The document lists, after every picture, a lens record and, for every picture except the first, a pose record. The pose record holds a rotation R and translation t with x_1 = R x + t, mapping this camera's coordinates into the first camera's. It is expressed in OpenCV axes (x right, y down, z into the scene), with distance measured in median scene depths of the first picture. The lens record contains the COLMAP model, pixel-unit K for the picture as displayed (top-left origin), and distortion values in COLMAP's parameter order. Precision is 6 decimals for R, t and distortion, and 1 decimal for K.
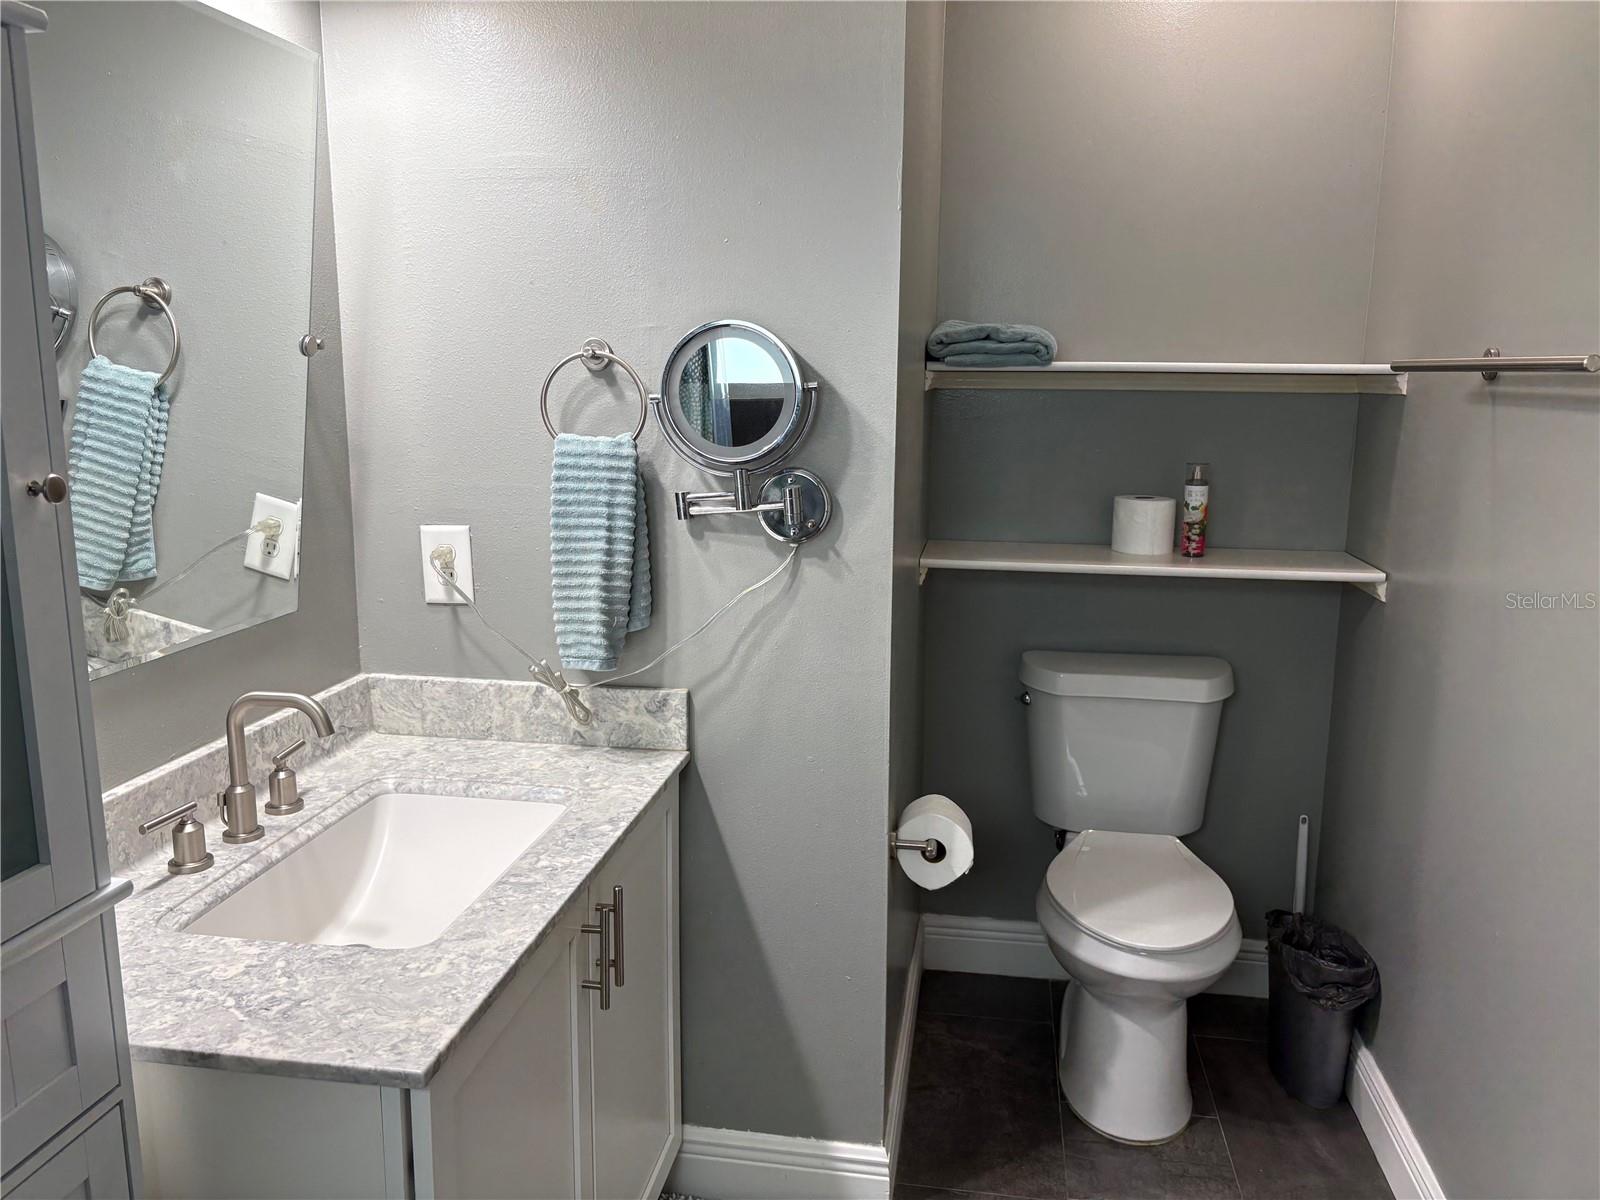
lens RADIAL K [[1225.5, 0, 815.4], [0, 1225.5, 599.3], [0, 0, 1]] dist [0.046932, -0.053469]
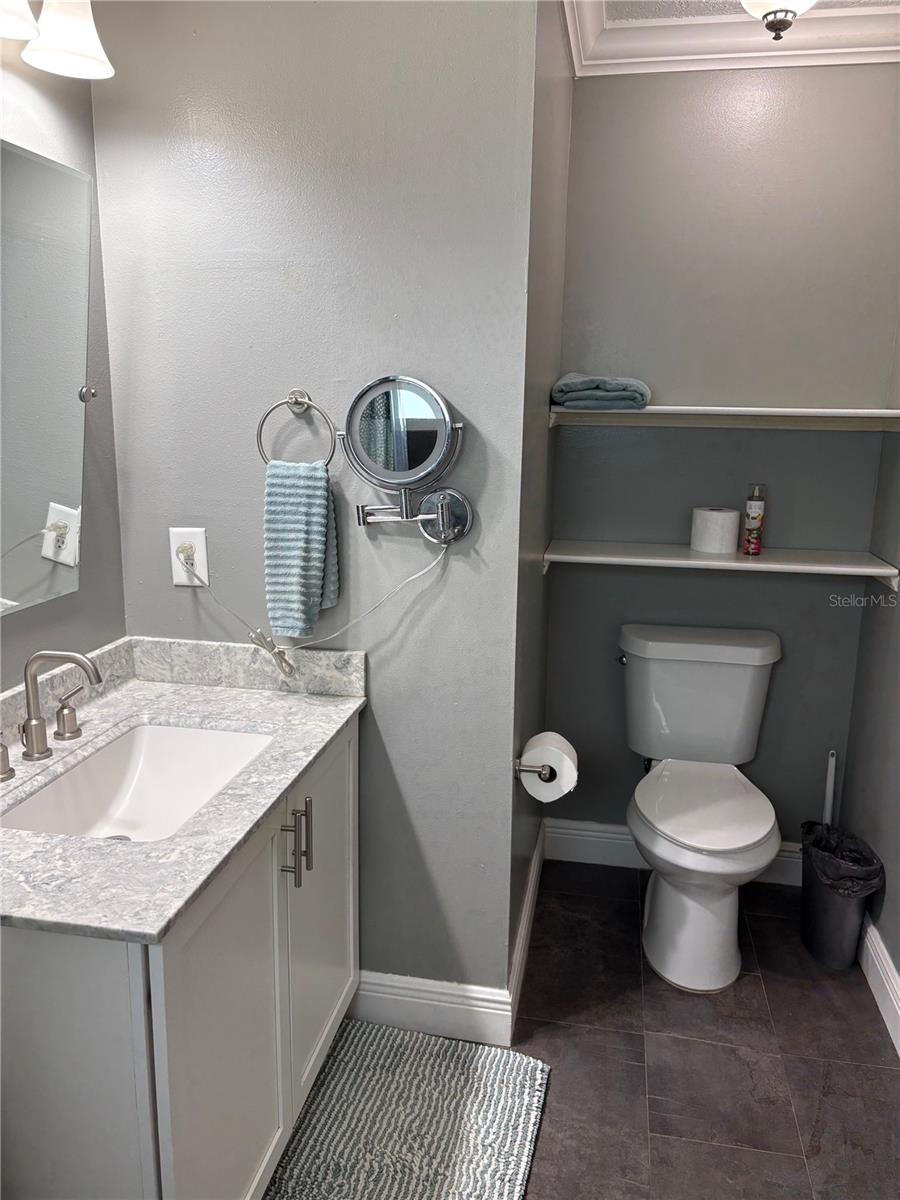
lens RADIAL K [[919.1, 0, 447.7], [0, 919.1, 606.8], [0, 0, 1]] dist [0.046932, -0.053469]
pose [[0.999339, 0.012495, -0.034129, 0.020662], [-0.011409, 0.999428, 0.031838, -0.009264], [0.034507, -0.031428, 0.998910, -0.003996]]
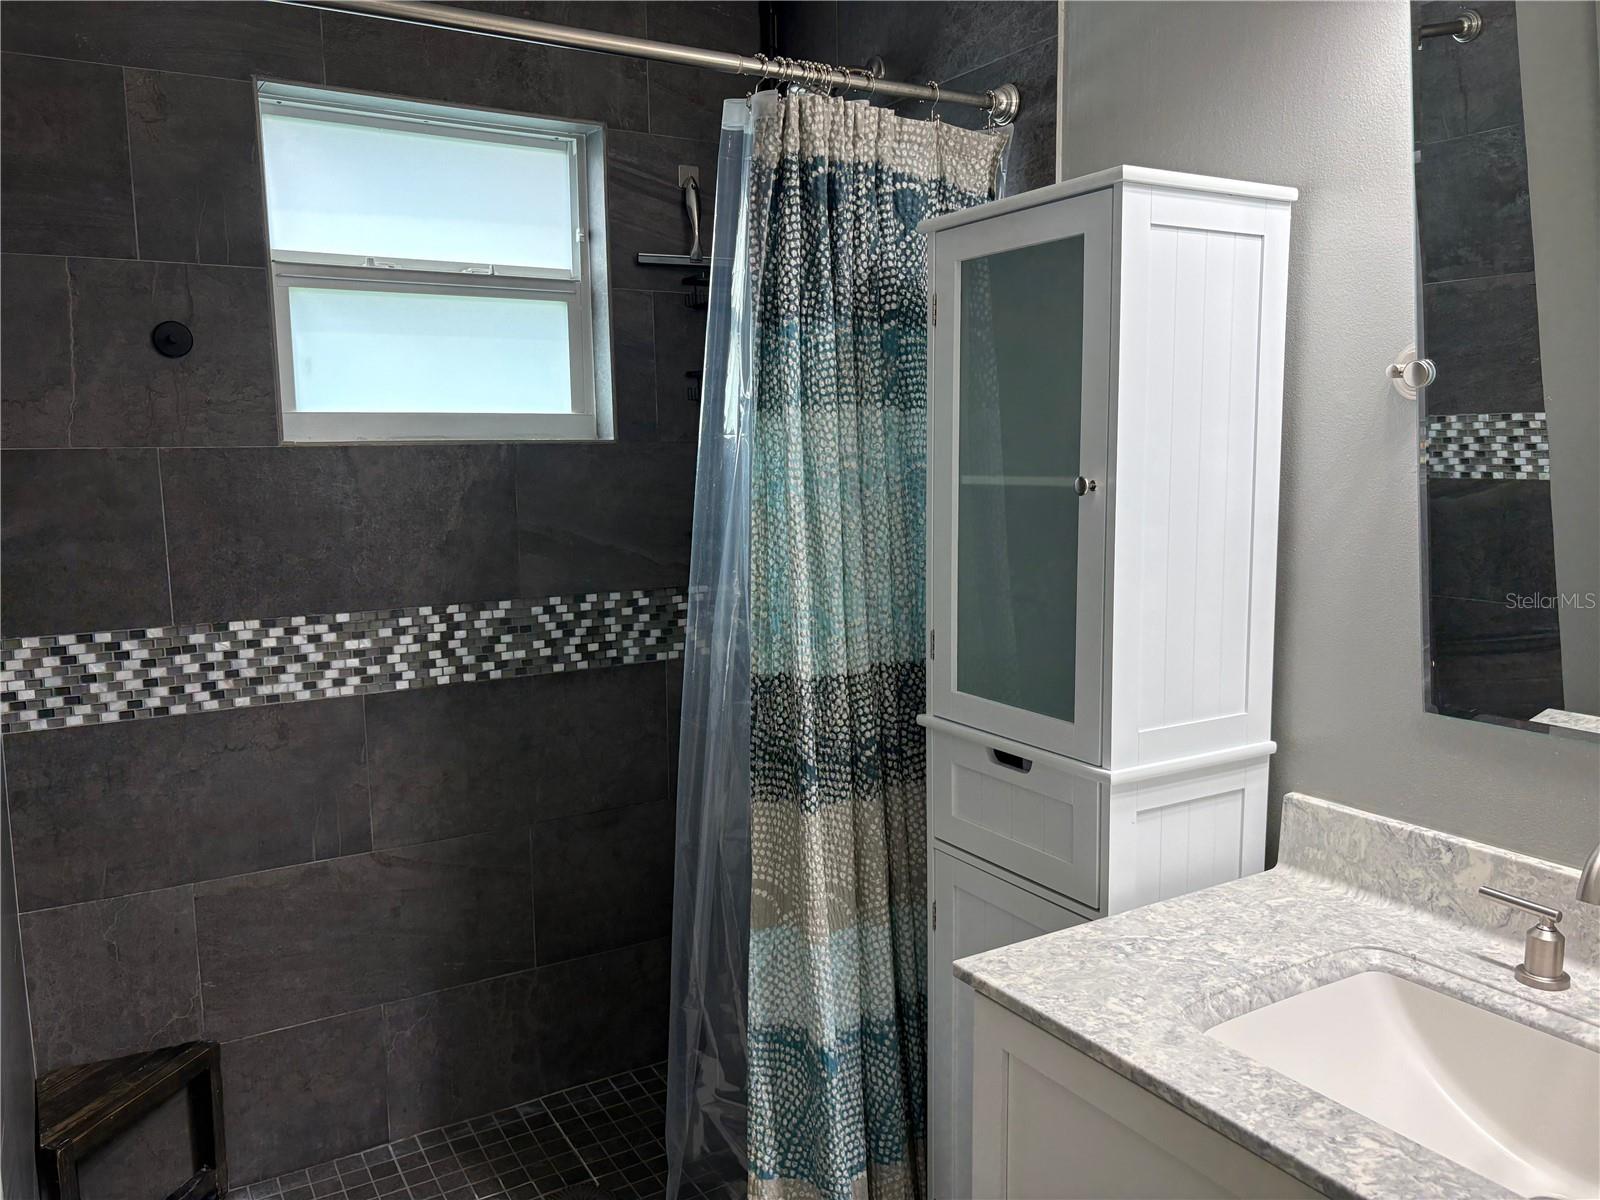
lens RADIAL K [[1225.5, 0, 799.7], [0, 1225.5, 599.1], [0, 0, 1]] dist [0.046932, -0.053469]
pose [[-0.773347, 0.077379, -0.629243, 0.312663], [-0.111922, 0.960272, 0.255640, -0.151714], [0.624026, 0.268125, -0.733962, 0.963273]]
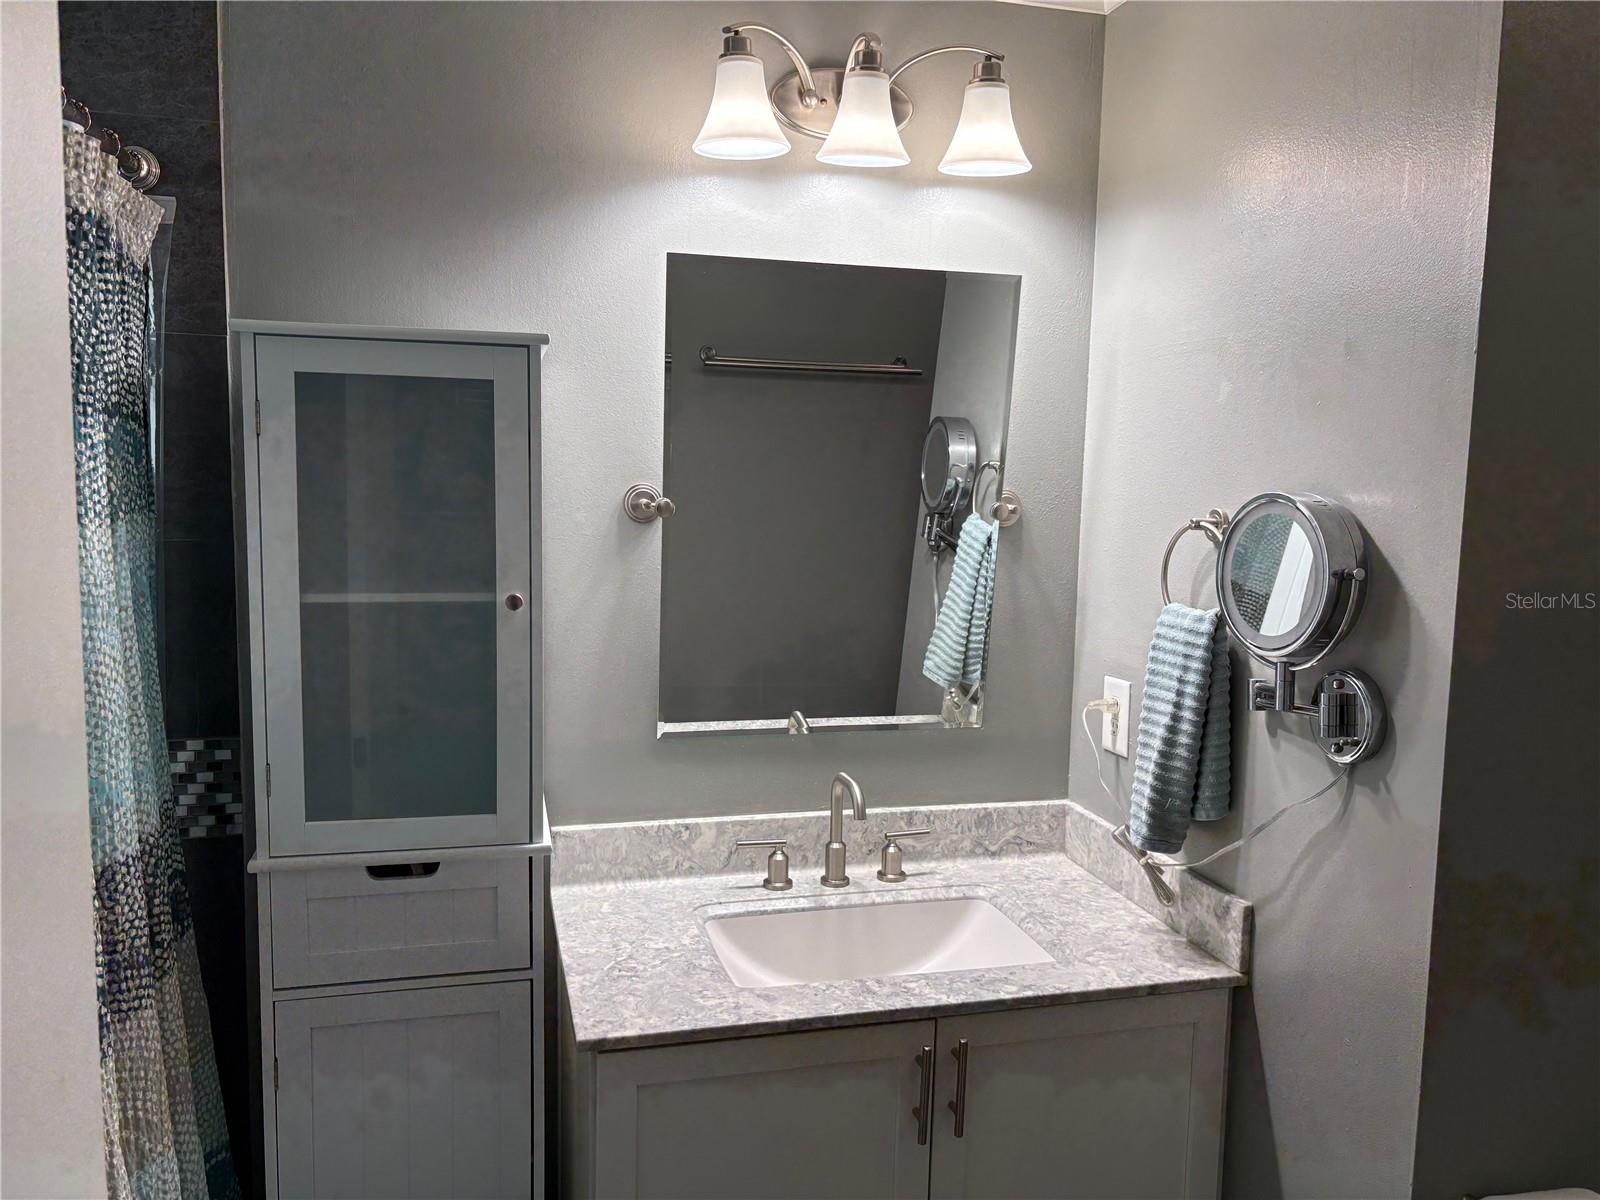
lens RADIAL K [[1225.5, 0, 805.2], [0, 1225.5, 593.2], [0, 0, 1]] dist [0.046932, -0.053469]
pose [[0.401205, 0.088086, -0.911743, 0.562315], [-0.185405, 0.982572, 0.013344, -0.099125], [0.897028, 0.163688, 0.410544, 0.323685]]
